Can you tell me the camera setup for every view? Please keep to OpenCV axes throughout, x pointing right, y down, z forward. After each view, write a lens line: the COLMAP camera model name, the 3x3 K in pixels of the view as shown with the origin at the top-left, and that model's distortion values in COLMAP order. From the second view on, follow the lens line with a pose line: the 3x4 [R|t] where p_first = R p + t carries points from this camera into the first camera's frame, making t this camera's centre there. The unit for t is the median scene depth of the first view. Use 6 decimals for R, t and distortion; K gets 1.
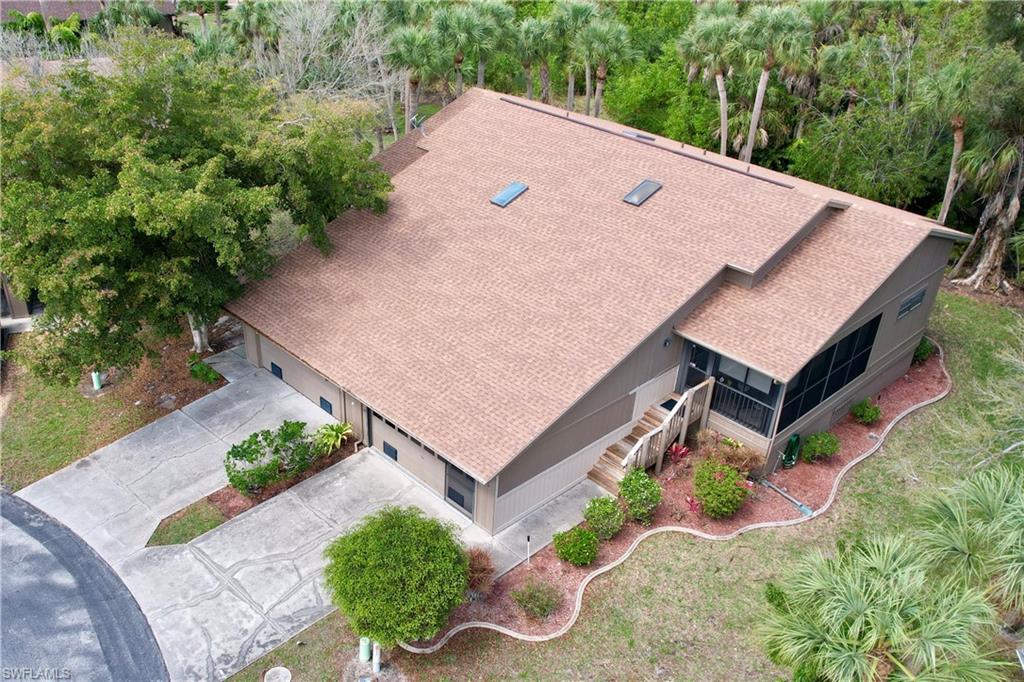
lens RADIAL K [[966.2, 0, 512.0], [0, 966.2, 341.0], [0, 0, 1]] dist [-0.040428, -0.010456]
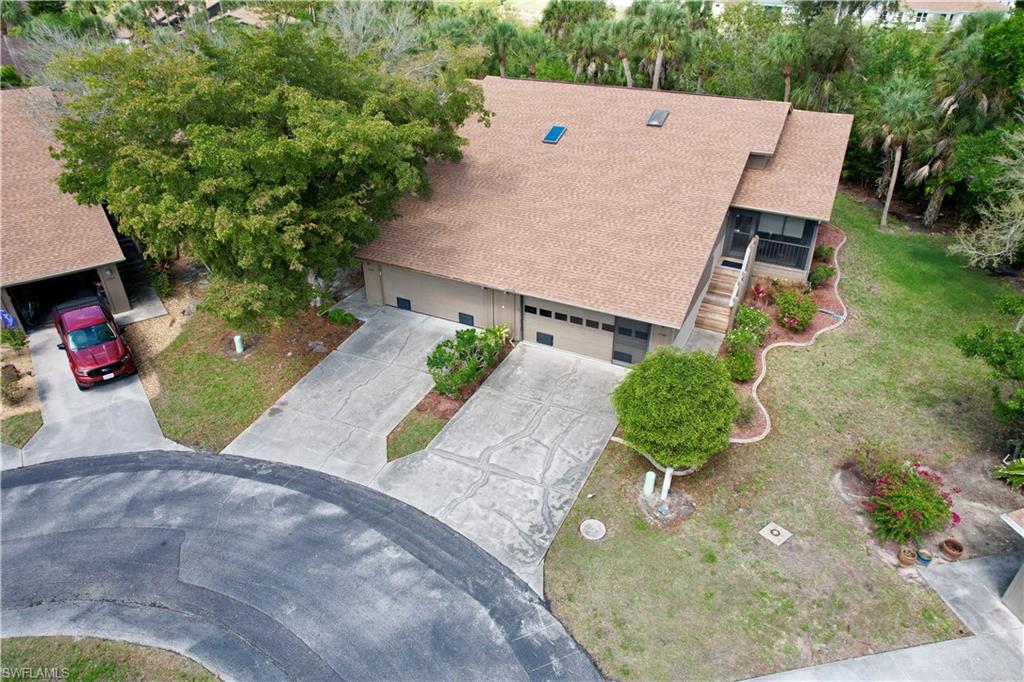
lens RADIAL K [[640.2, 0, 534.3], [0, 640.2, 309.4], [0, 0, 1]] dist [-0.046086, -0.000165]
pose [[0.931716, -0.190654, 0.309122, -0.386230], [0.198810, 0.980024, 0.005212, 0.074138], [-0.303941, 0.056600, 0.951008, 0.261435]]
